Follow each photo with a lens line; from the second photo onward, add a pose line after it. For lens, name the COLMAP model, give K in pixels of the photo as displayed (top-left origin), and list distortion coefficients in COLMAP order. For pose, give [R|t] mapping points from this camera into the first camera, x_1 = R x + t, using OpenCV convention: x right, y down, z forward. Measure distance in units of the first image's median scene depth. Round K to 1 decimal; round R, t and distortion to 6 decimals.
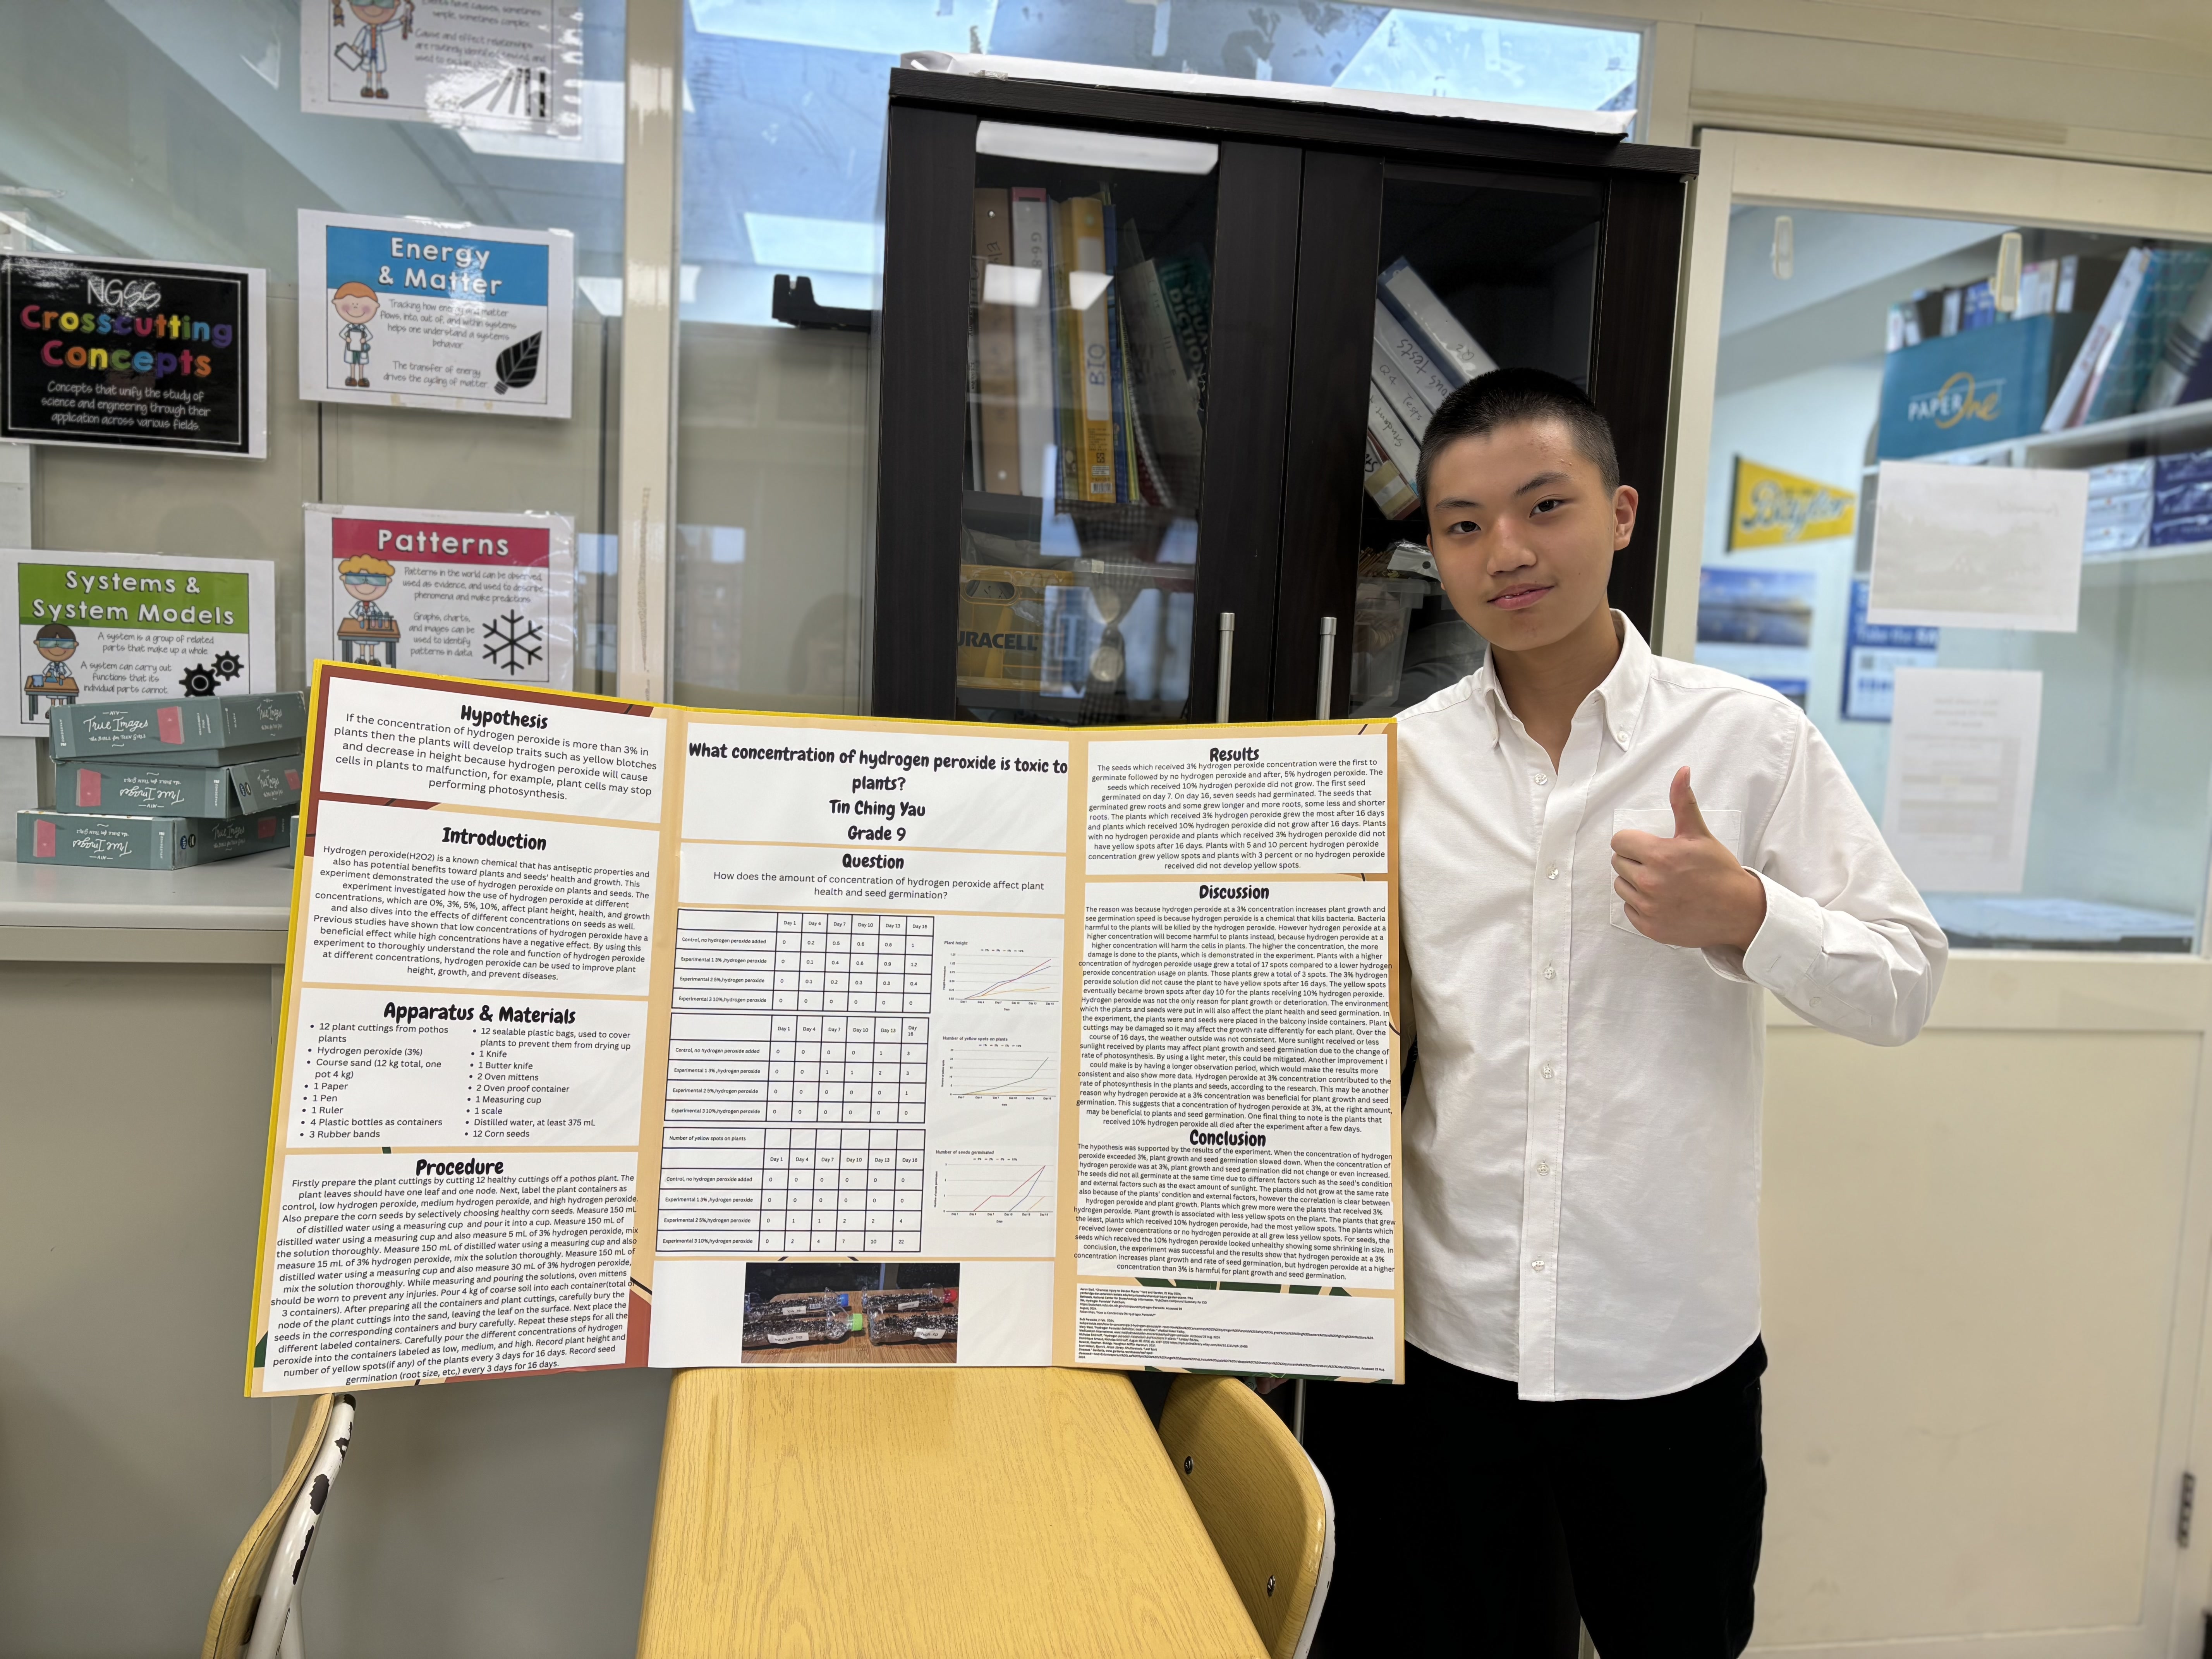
lens RADIAL K [[1682.4, 0, 1110.8], [0, 1682.4, 820.9], [0, 0, 1]] dist [0.040824, -0.029010]
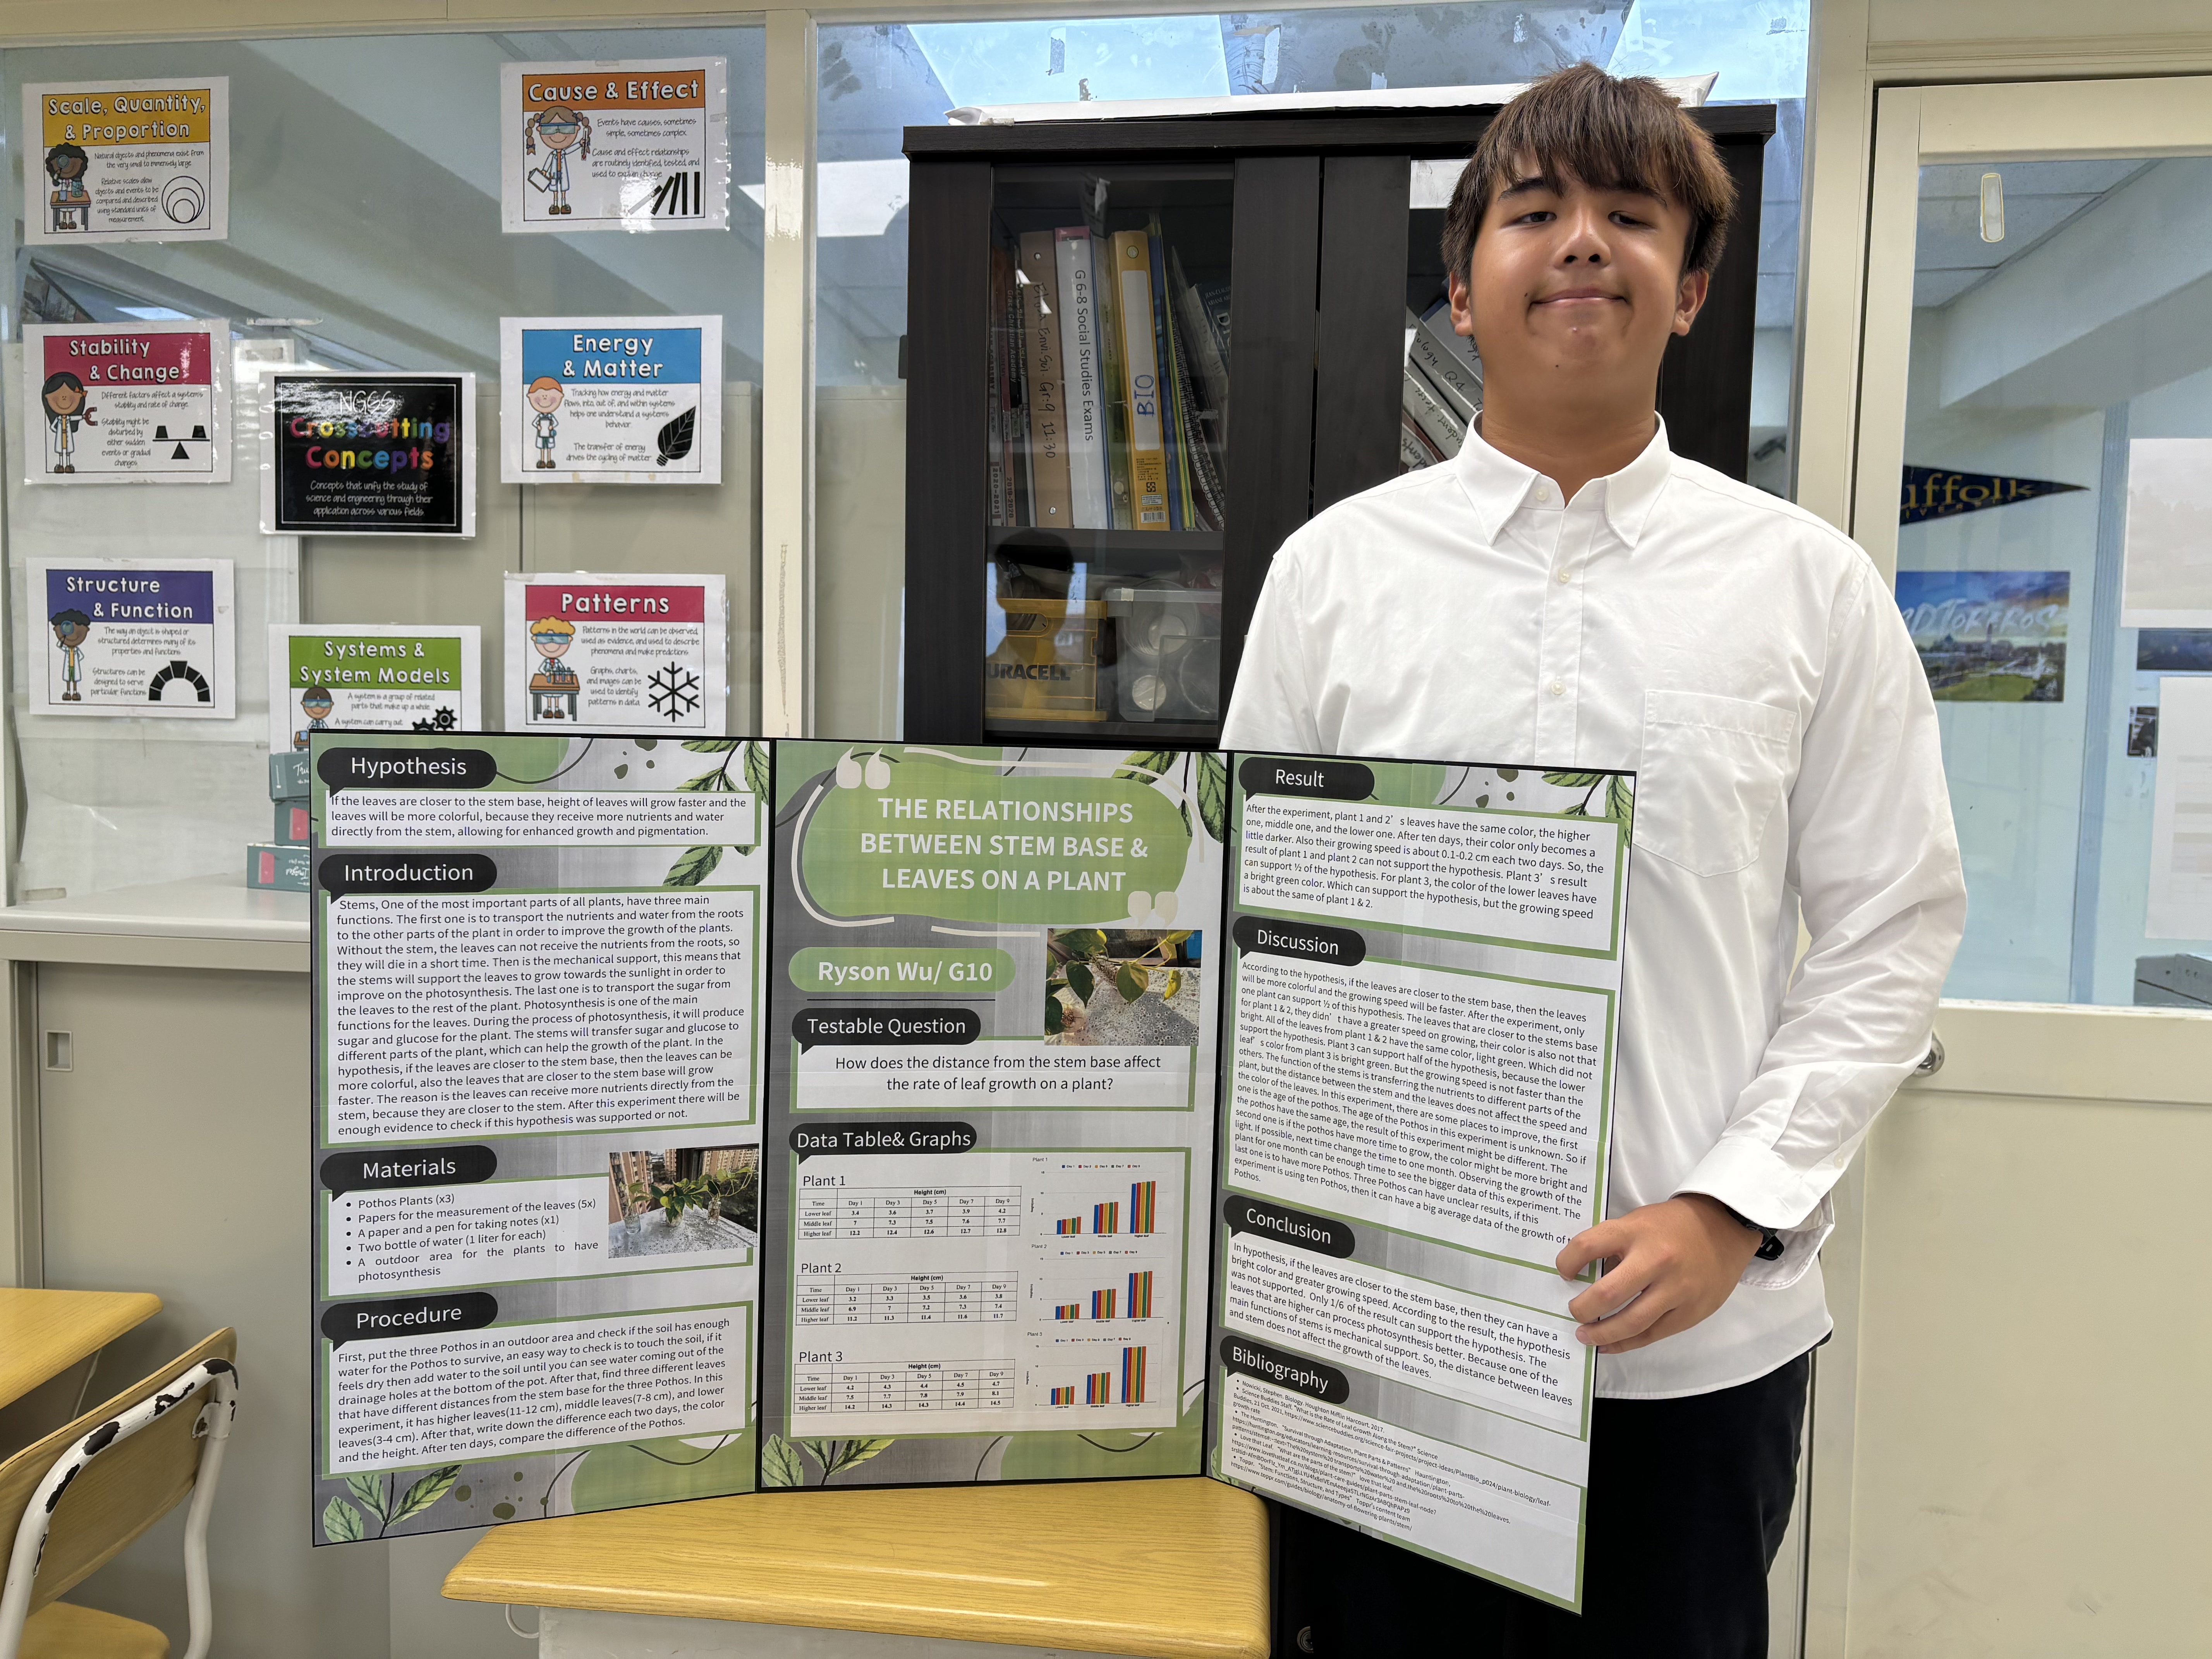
lens RADIAL K [[1682.4, 0, 1099.2], [0, 1682.4, 811.7], [0, 0, 1]] dist [0.040824, -0.029010]
pose [[0.957752, -0.008364, -0.287475, 0.227118], [-0.003855, 0.999114, -0.041915, 0.016770], [0.287571, 0.041252, 0.956871, 0.042919]]
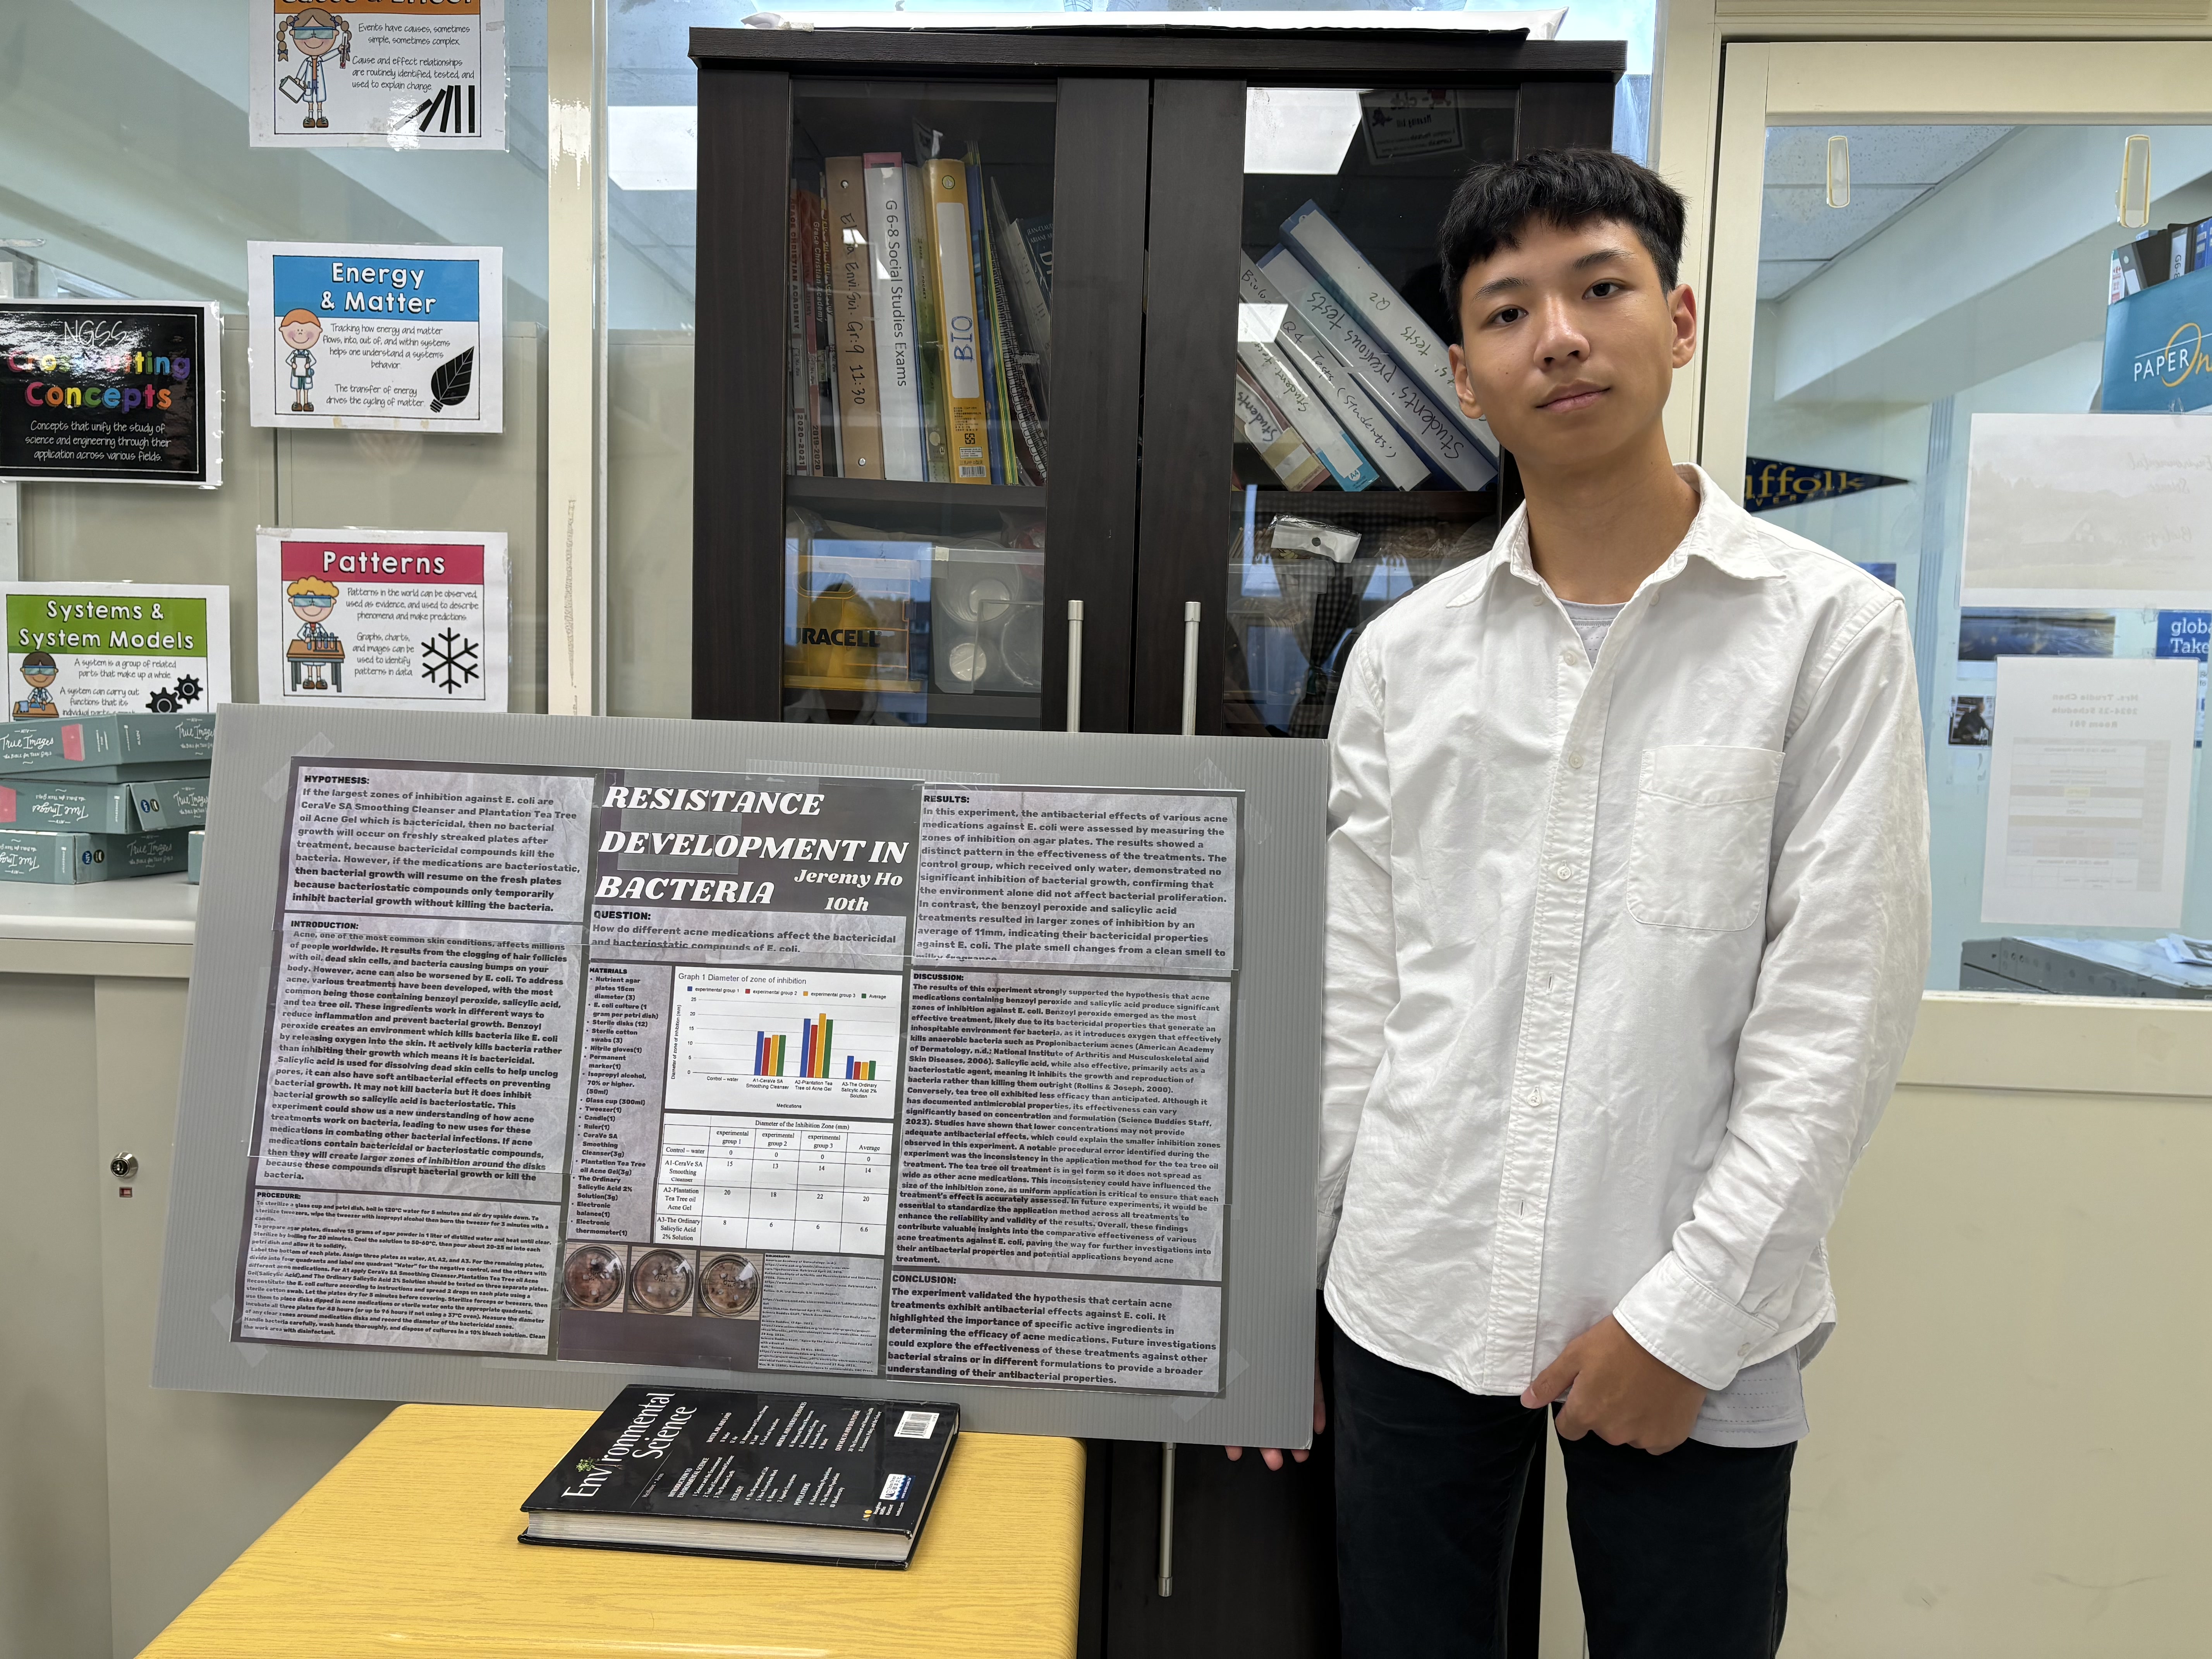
lens RADIAL K [[1682.4, 0, 1113.1], [0, 1682.4, 825.3], [0, 0, 1]] dist [0.040824, -0.029010]
pose [[0.980036, -0.004547, -0.198770, 0.230178], [-0.001089, 0.999601, -0.028234, 0.019121], [0.198819, 0.027887, 0.979639, 0.110571]]
